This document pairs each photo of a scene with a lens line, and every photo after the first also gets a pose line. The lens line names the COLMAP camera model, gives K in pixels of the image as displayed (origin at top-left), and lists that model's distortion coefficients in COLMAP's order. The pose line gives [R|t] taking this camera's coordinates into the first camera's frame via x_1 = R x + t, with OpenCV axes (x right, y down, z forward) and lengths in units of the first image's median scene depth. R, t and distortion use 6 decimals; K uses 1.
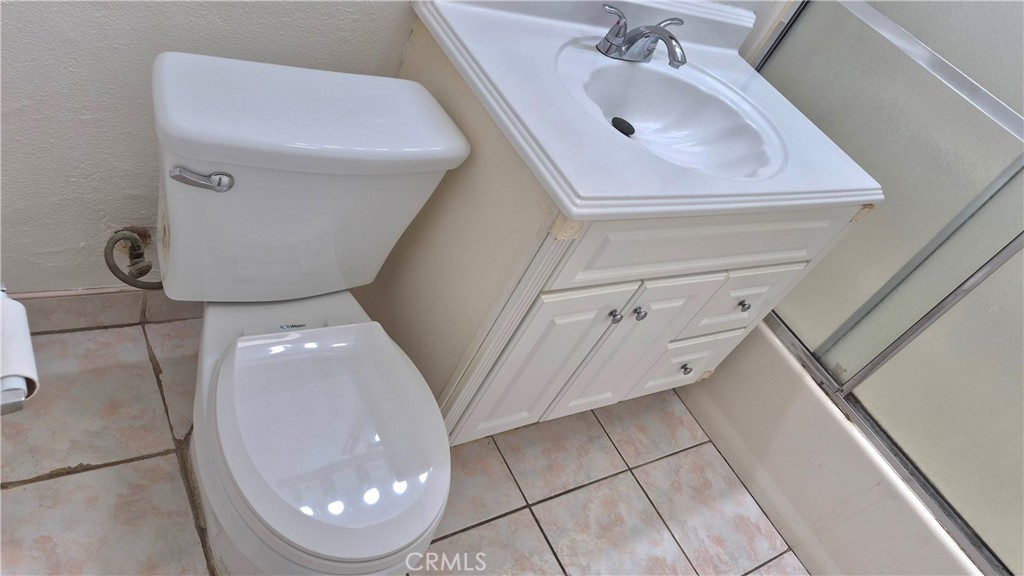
lens RADIAL K [[708.3, 0, 514.9], [0, 708.3, 280.2], [0, 0, 1]] dist [0.090397, -0.103885]
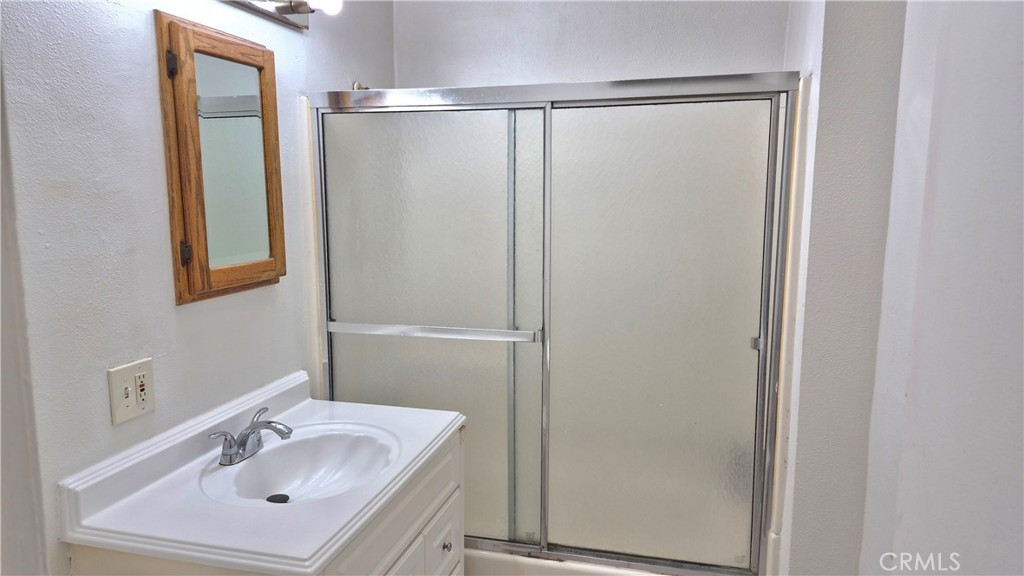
lens RADIAL K [[708.3, 0, 502.0], [0, 708.3, 287.6], [0, 0, 1]] dist [0.090397, -0.103885]
pose [[0.658400, -0.481659, 0.578372, -0.123252], [0.679485, 0.710889, -0.181487, 0.006010], [-0.323743, 0.512486, 0.795329, -0.260623]]
